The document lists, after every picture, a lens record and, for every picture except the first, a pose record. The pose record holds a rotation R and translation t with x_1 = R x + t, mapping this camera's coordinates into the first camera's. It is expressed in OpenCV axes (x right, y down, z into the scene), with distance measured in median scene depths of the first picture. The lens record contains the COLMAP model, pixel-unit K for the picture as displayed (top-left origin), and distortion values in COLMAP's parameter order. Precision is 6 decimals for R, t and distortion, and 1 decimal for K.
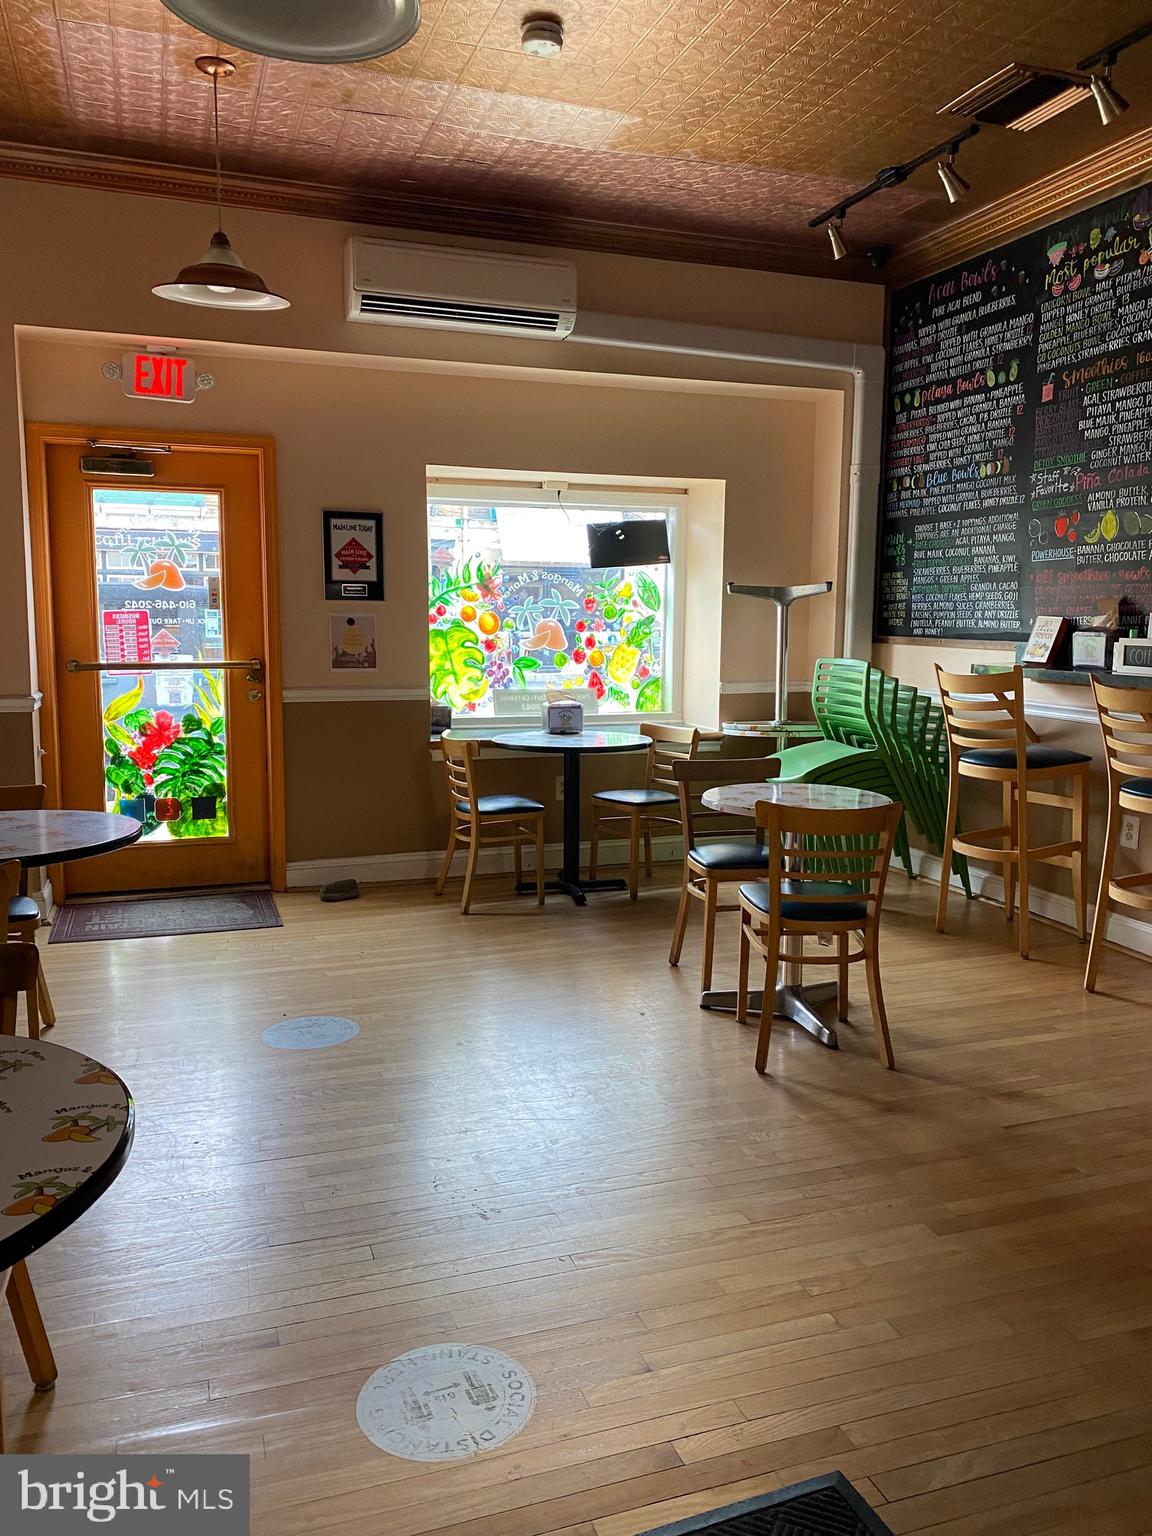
lens RADIAL K [[1160.2, 0, 579.5], [0, 1160.2, 759.5], [0, 0, 1]] dist [0.003792, 0.006135]
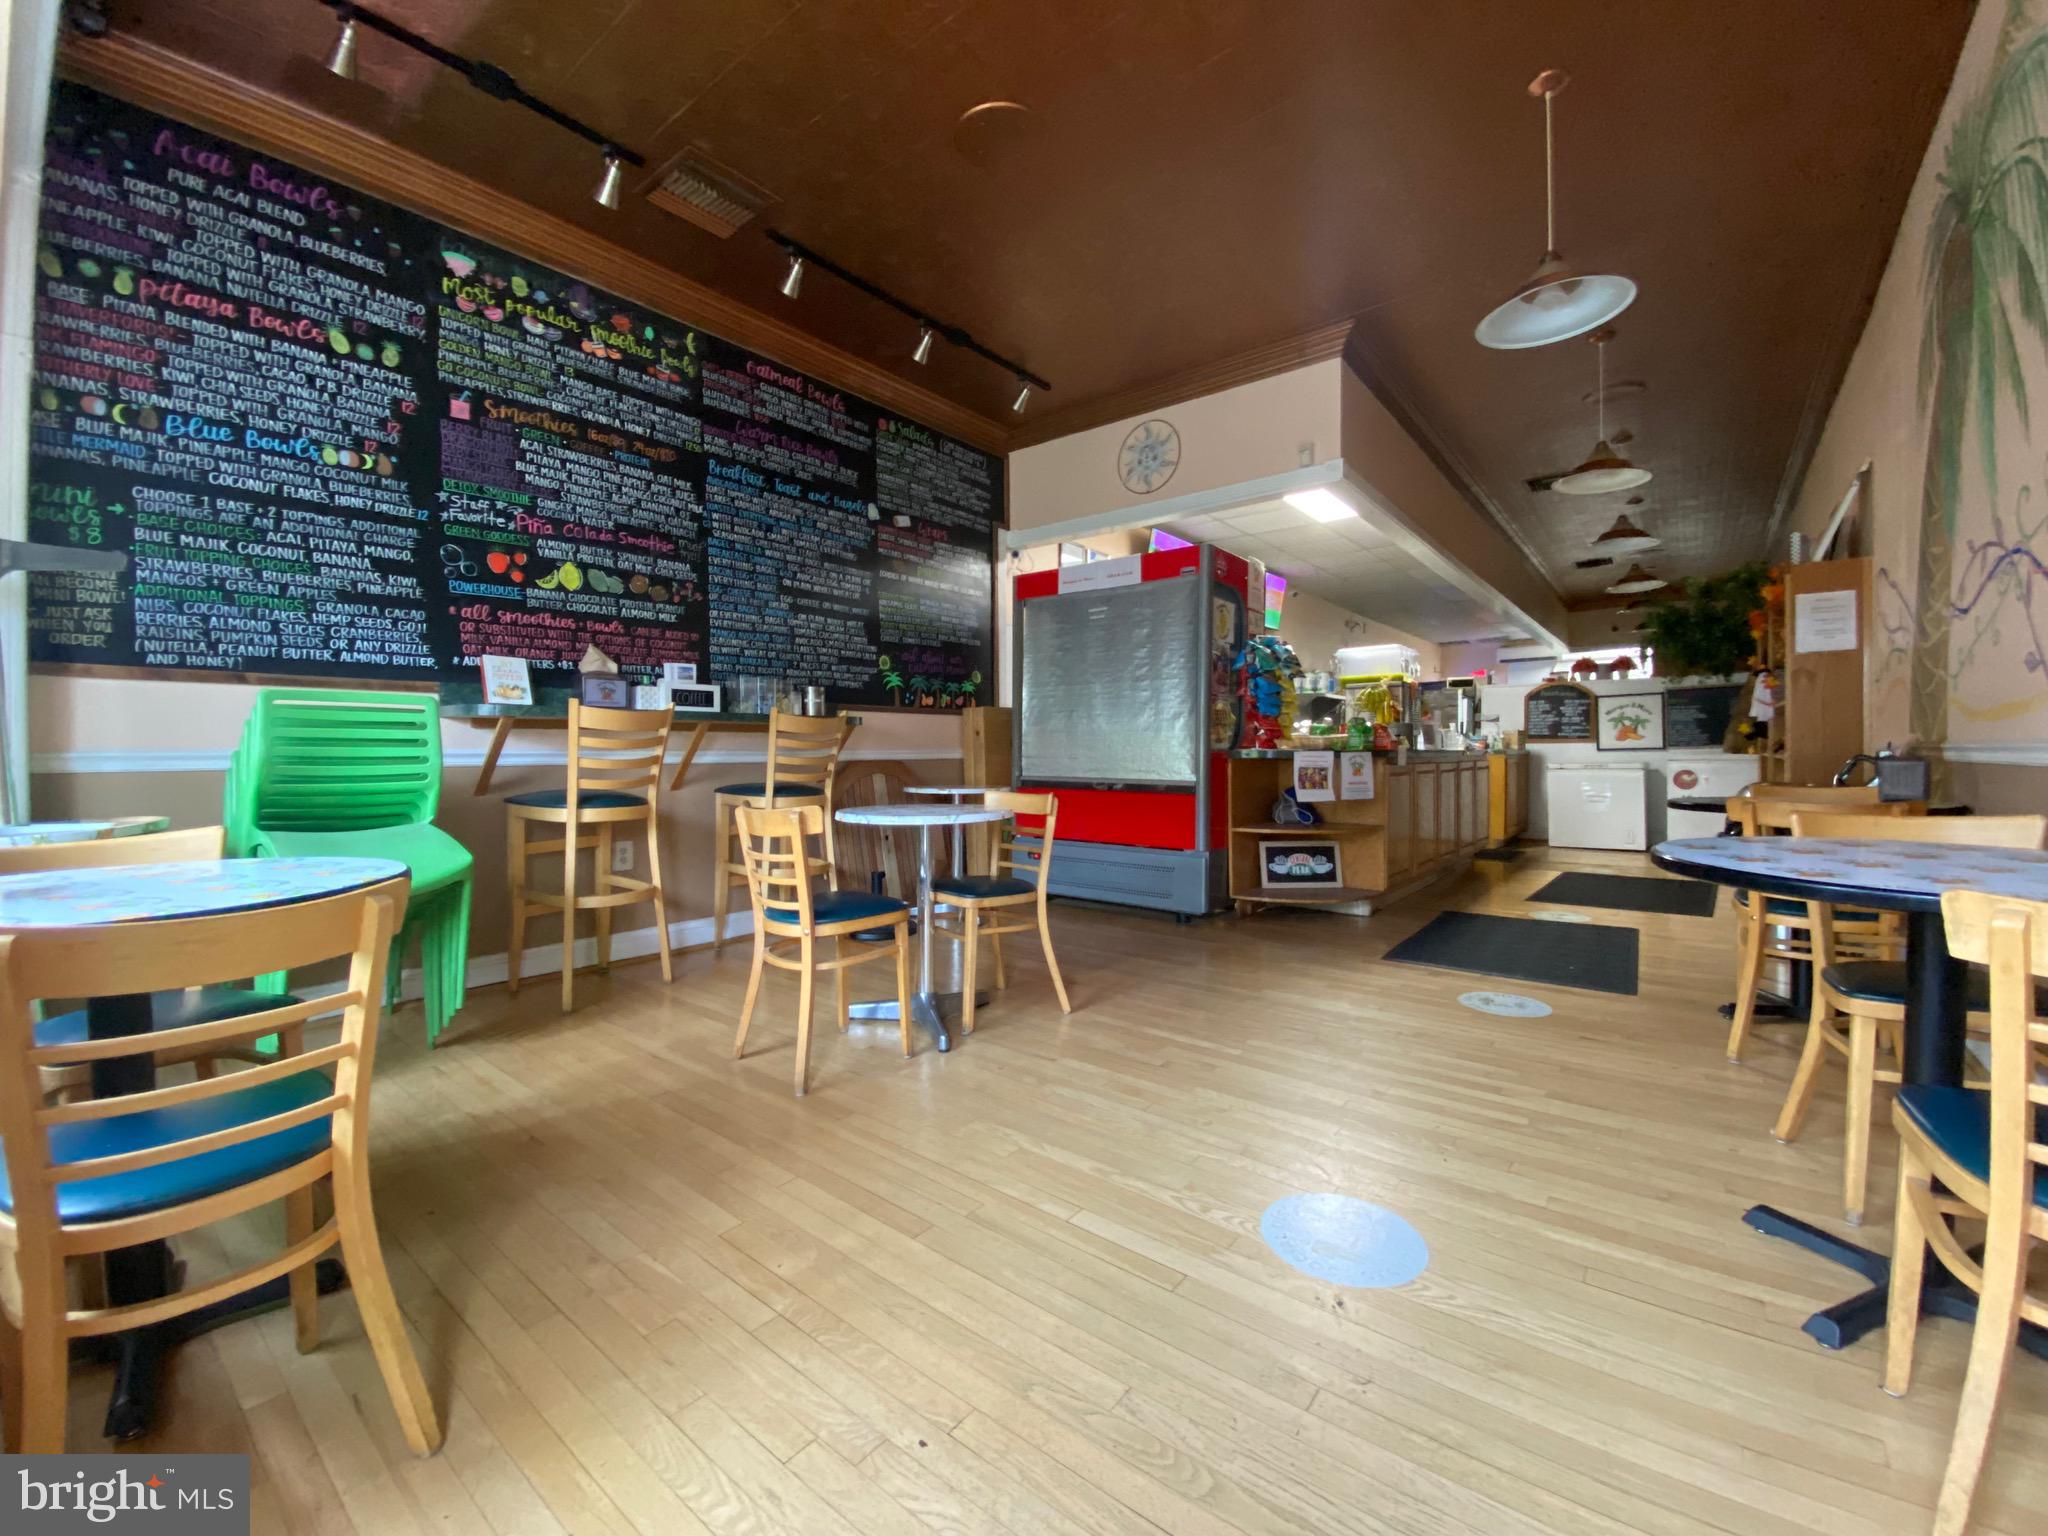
lens RADIAL K [[820.6, 0, 1021.4], [0, 820.6, 781.8], [0, 0, 1]] dist [-0.023563, -0.002779]
pose [[-0.516873, -0.033786, 0.855395, -0.347454], [0.111679, 0.988020, 0.106507, -0.043237], [-0.848746, 0.150580, -0.506908, 0.924104]]
